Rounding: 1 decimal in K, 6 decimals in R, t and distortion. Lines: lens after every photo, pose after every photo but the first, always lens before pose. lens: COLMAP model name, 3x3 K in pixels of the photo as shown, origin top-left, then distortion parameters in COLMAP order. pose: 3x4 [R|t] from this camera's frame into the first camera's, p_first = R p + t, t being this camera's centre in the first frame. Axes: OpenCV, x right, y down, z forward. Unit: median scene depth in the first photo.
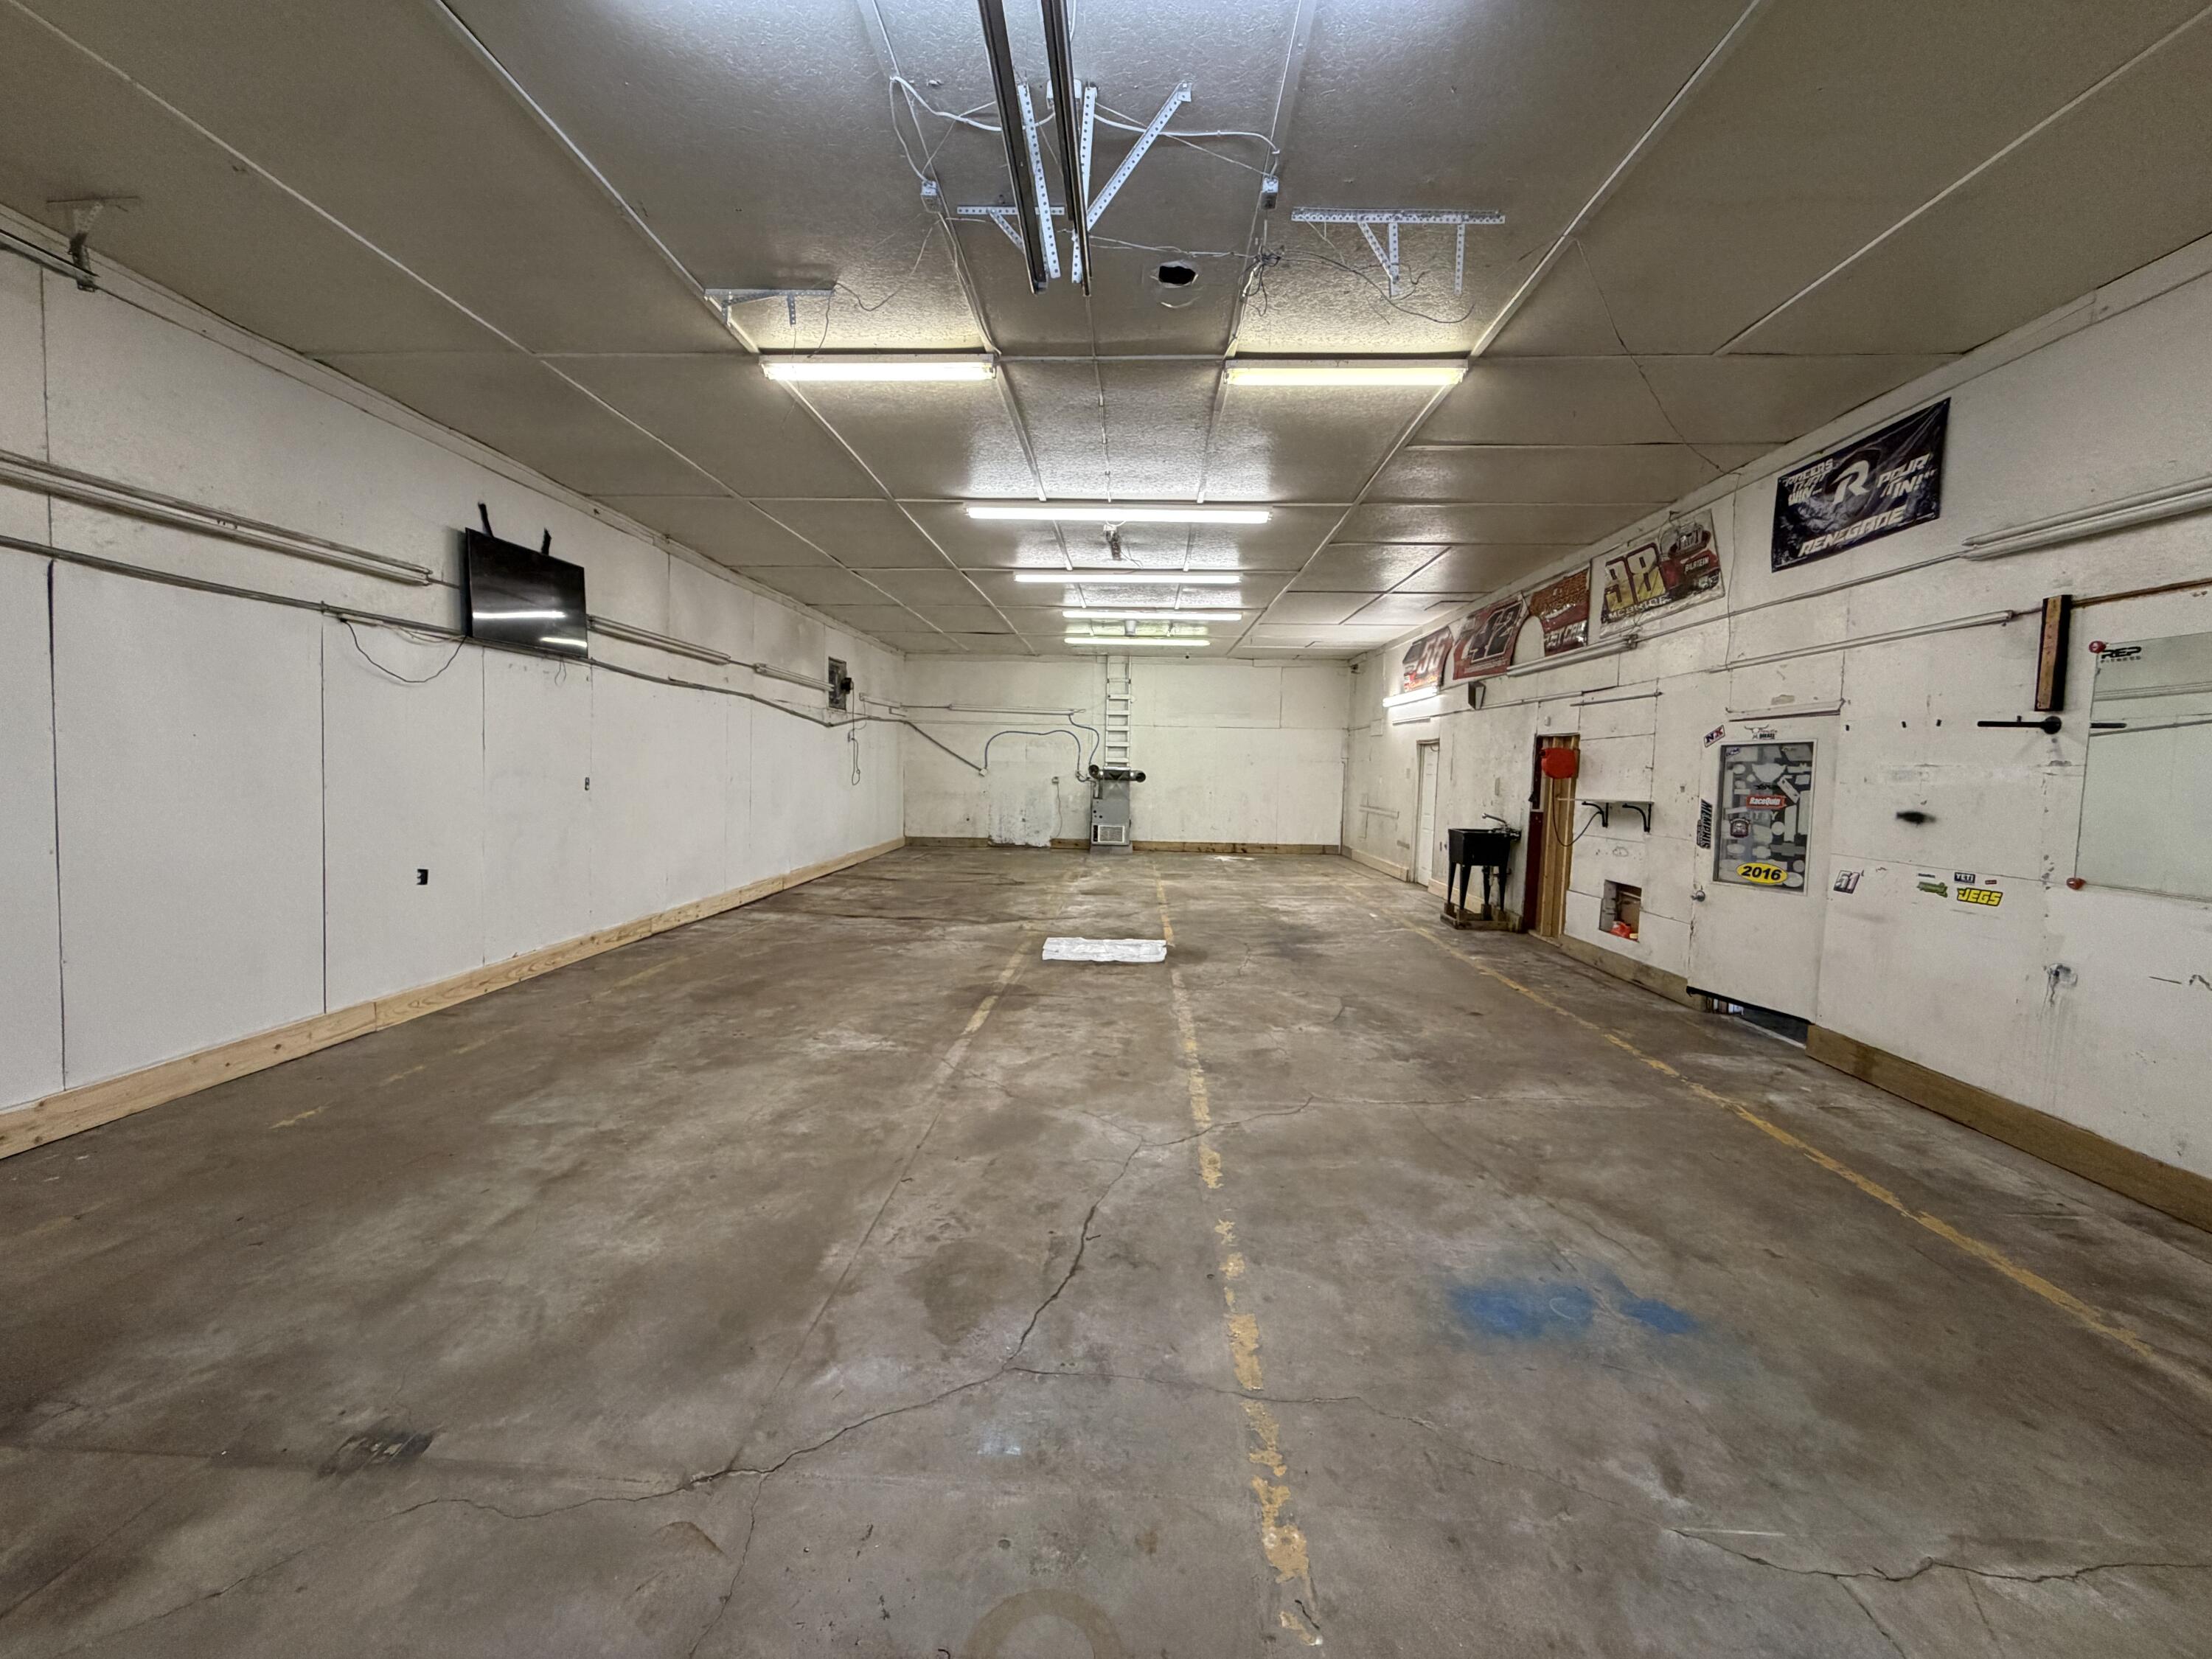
lens RADIAL K [[886.4, 0, 1103.0], [0, 886.4, 830.0], [0, 0, 1]] dist [-0.001469, -0.000300]
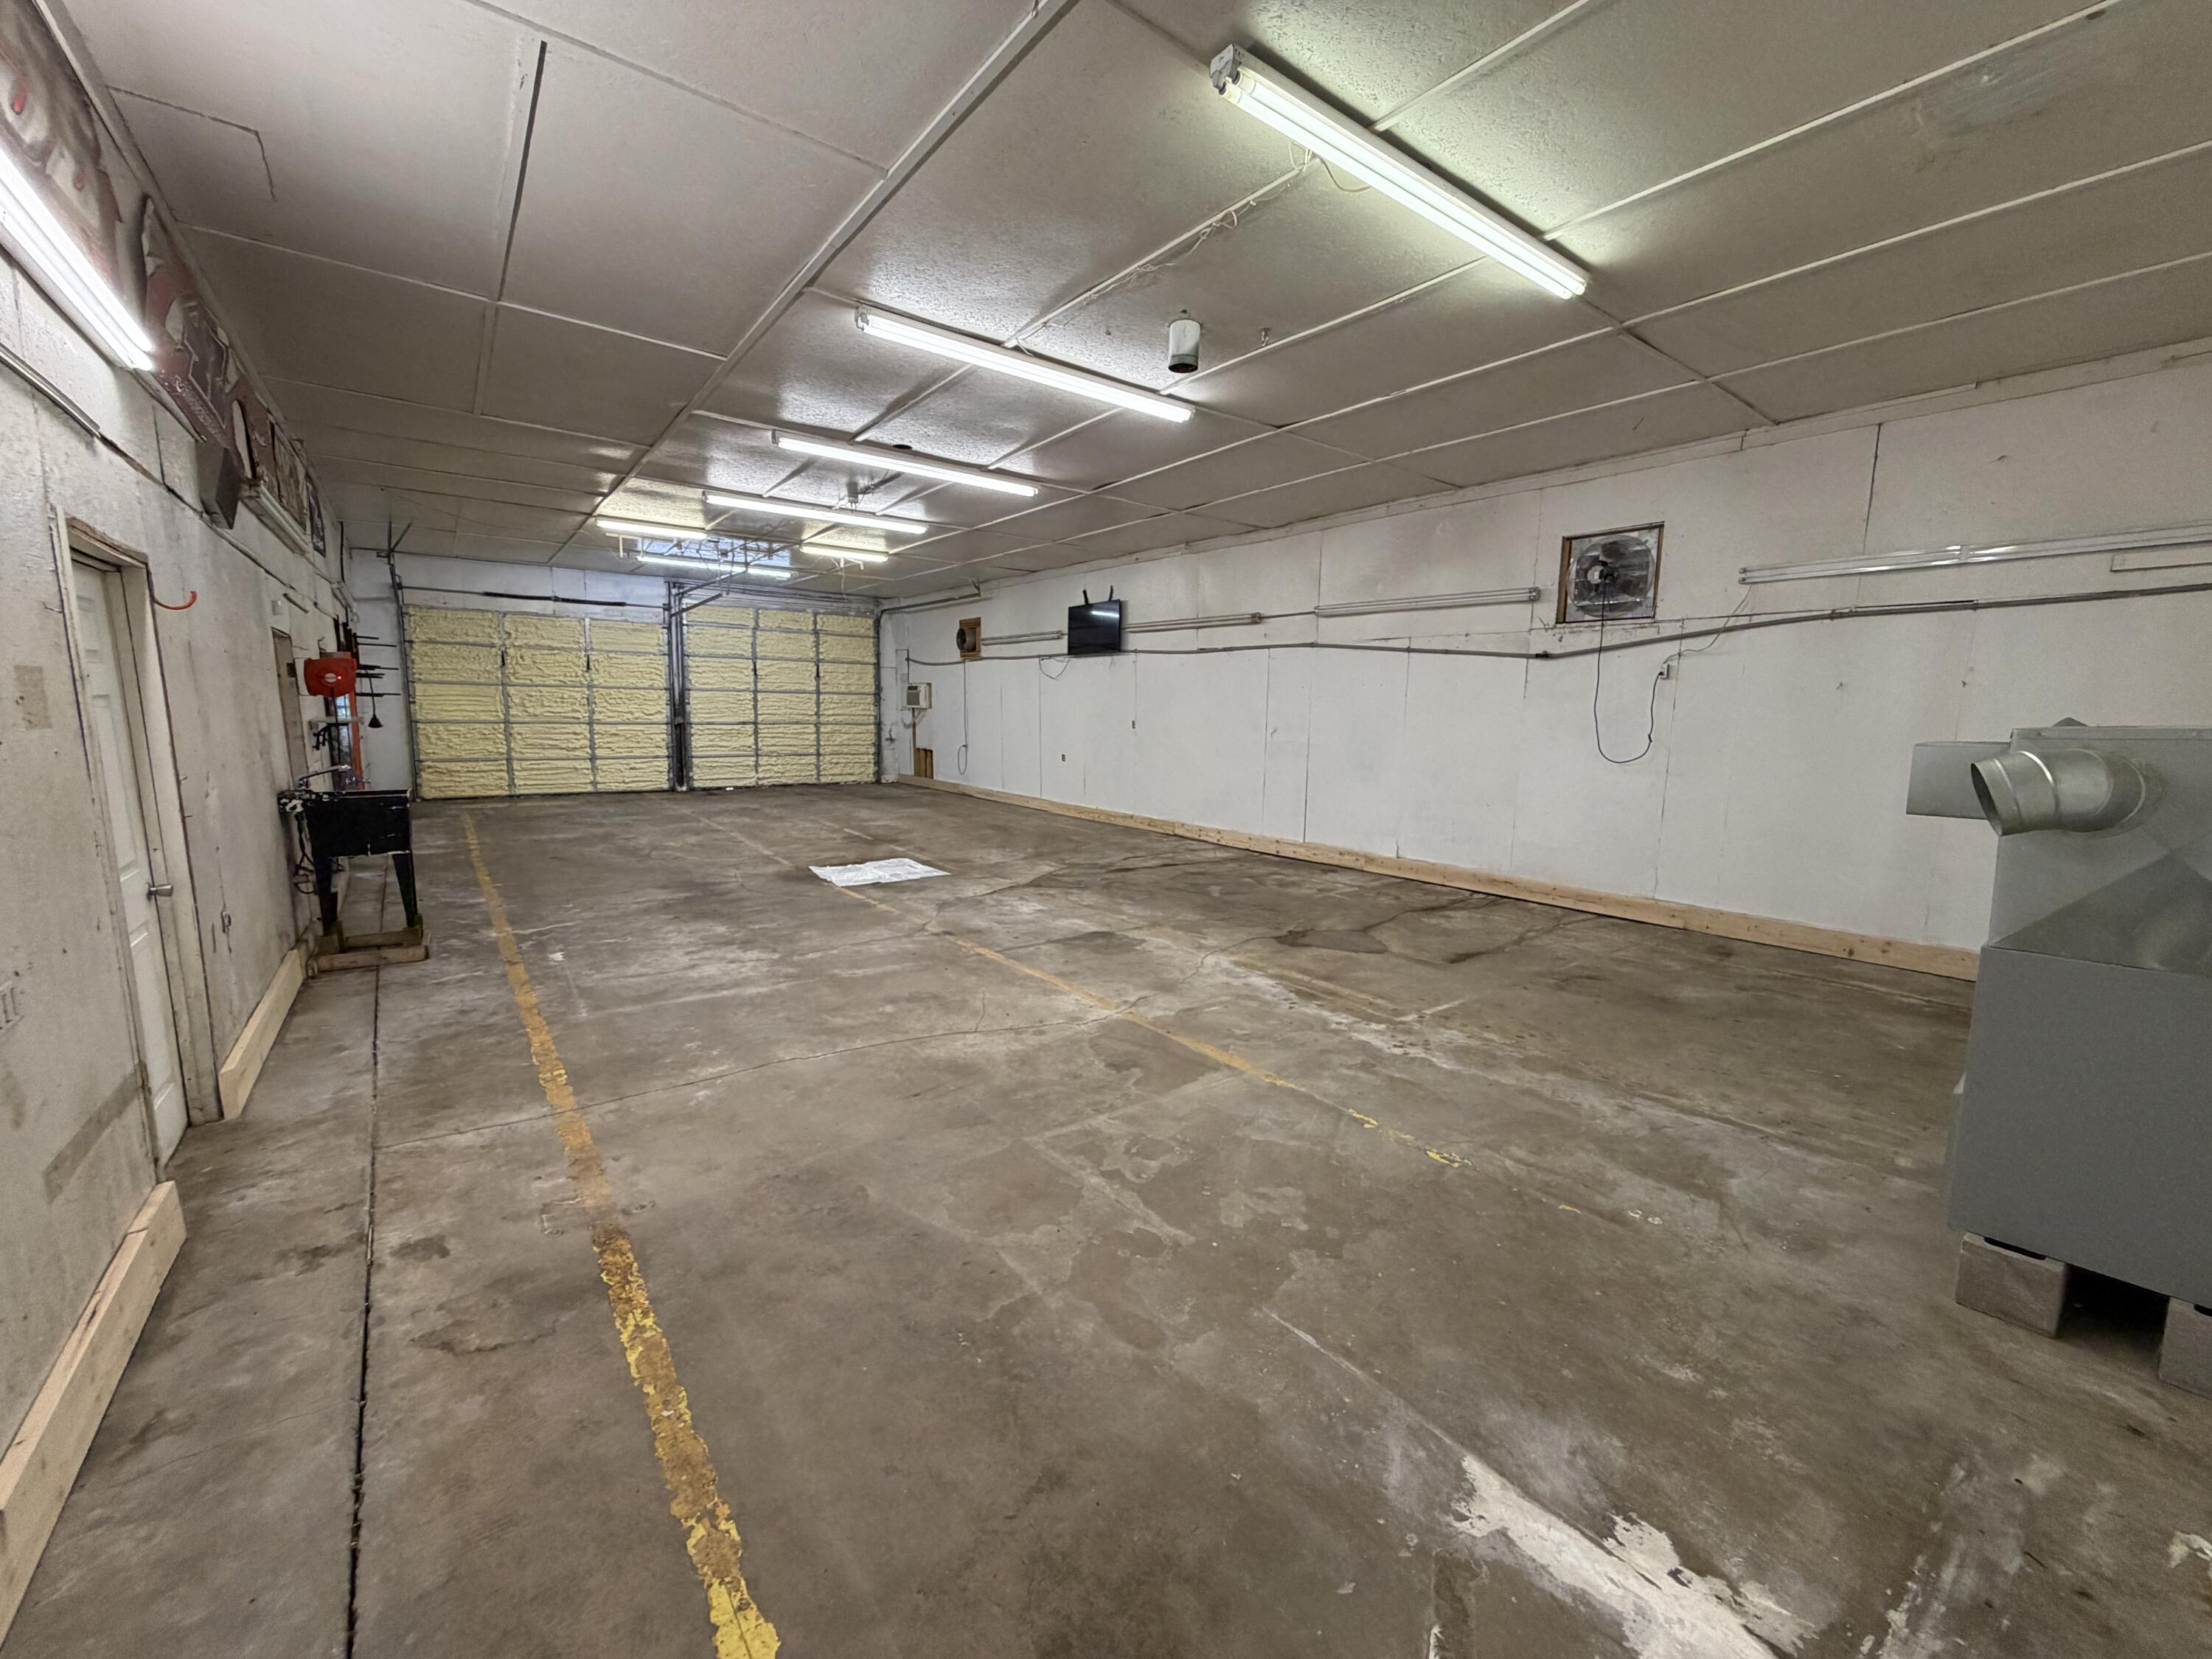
lens RADIAL K [[886.4, 0, 1103.0], [0, 886.4, 830.0], [0, 0, 1]] dist [-0.001469, -0.000300]
pose [[-0.770864, 0.049456, -0.635078, 0.734479], [-0.083160, 0.980636, 0.177307, -0.201194], [0.631549, 0.189493, -0.751824, 3.048273]]
